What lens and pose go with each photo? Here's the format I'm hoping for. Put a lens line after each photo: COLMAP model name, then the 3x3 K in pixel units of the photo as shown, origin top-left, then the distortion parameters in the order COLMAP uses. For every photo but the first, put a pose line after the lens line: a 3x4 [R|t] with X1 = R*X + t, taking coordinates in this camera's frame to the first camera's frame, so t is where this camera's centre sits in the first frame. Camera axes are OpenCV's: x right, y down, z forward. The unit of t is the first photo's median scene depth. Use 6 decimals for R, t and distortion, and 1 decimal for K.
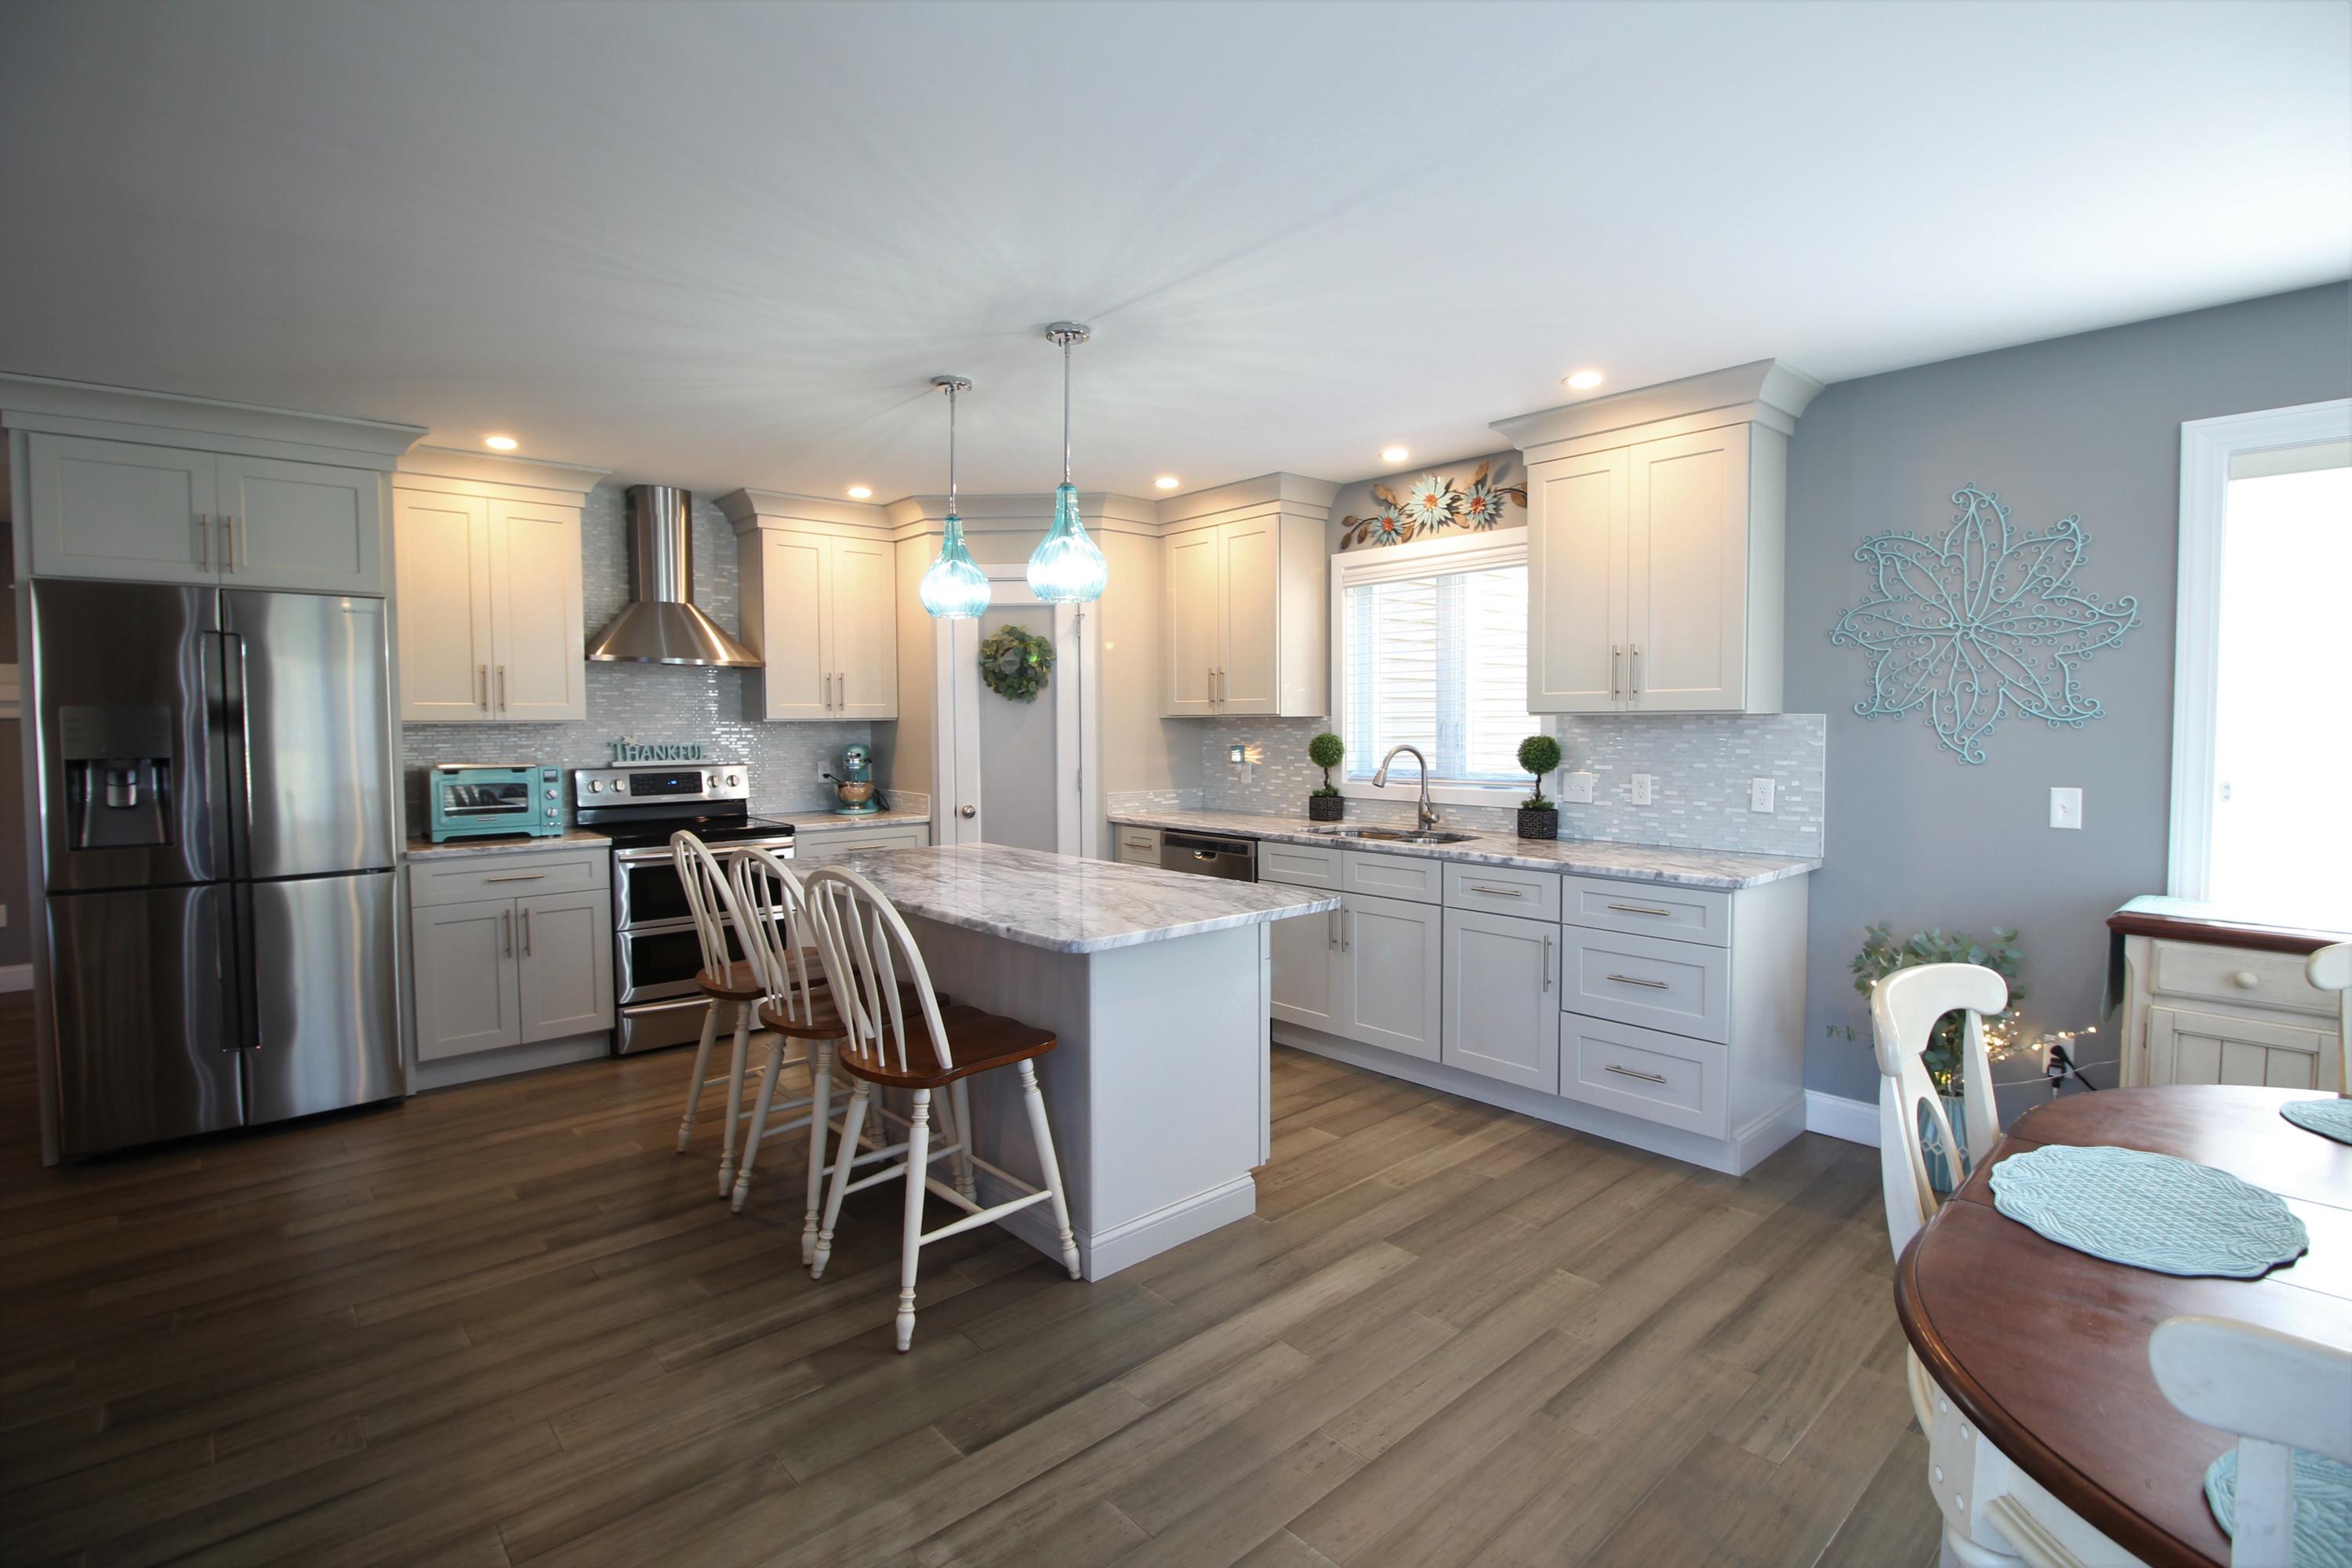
lens RADIAL K [[1092.4, 0, 1171.2], [0, 1092.4, 772.1], [0, 0, 1]] dist [-0.006325, -0.008502]
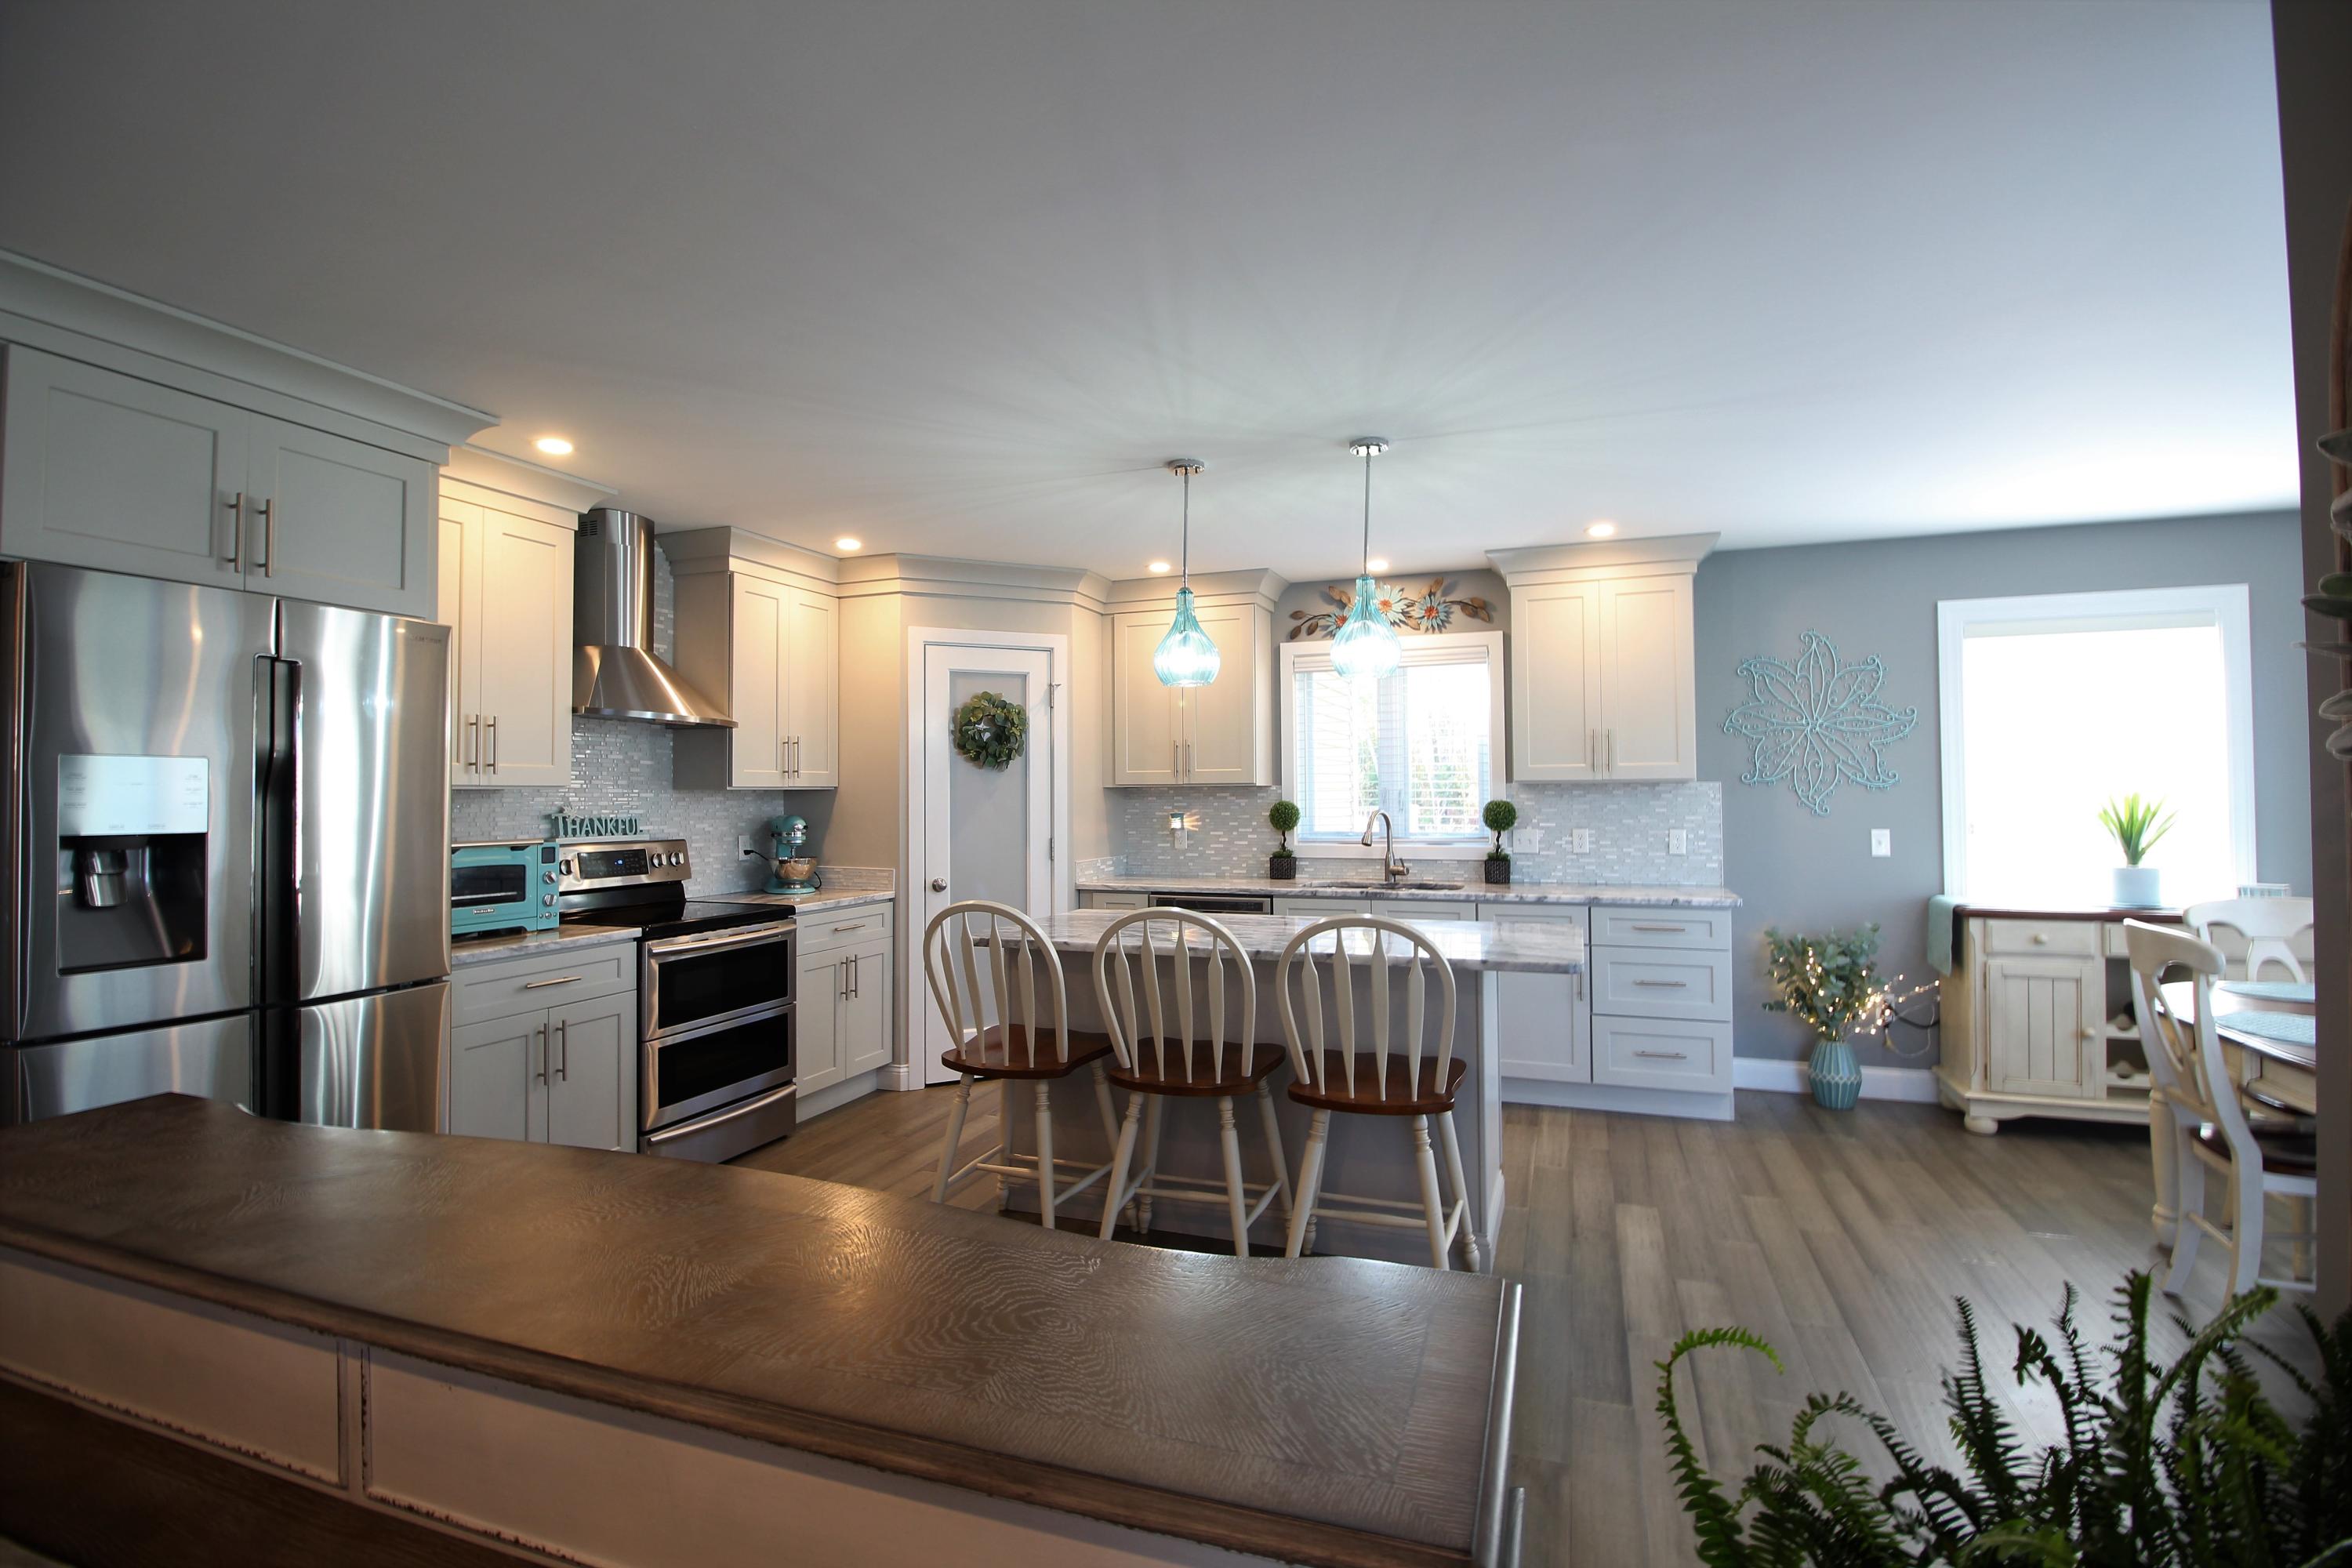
lens RADIAL K [[1092.4, 0, 1172.6], [0, 1092.4, 769.8], [0, 0, 1]] dist [-0.006325, -0.008502]
pose [[0.884892, 0.010051, 0.465687, -0.606951], [0.024741, 0.997342, -0.068538, 0.008612], [-0.465138, 0.072170, 0.882291, 0.078969]]
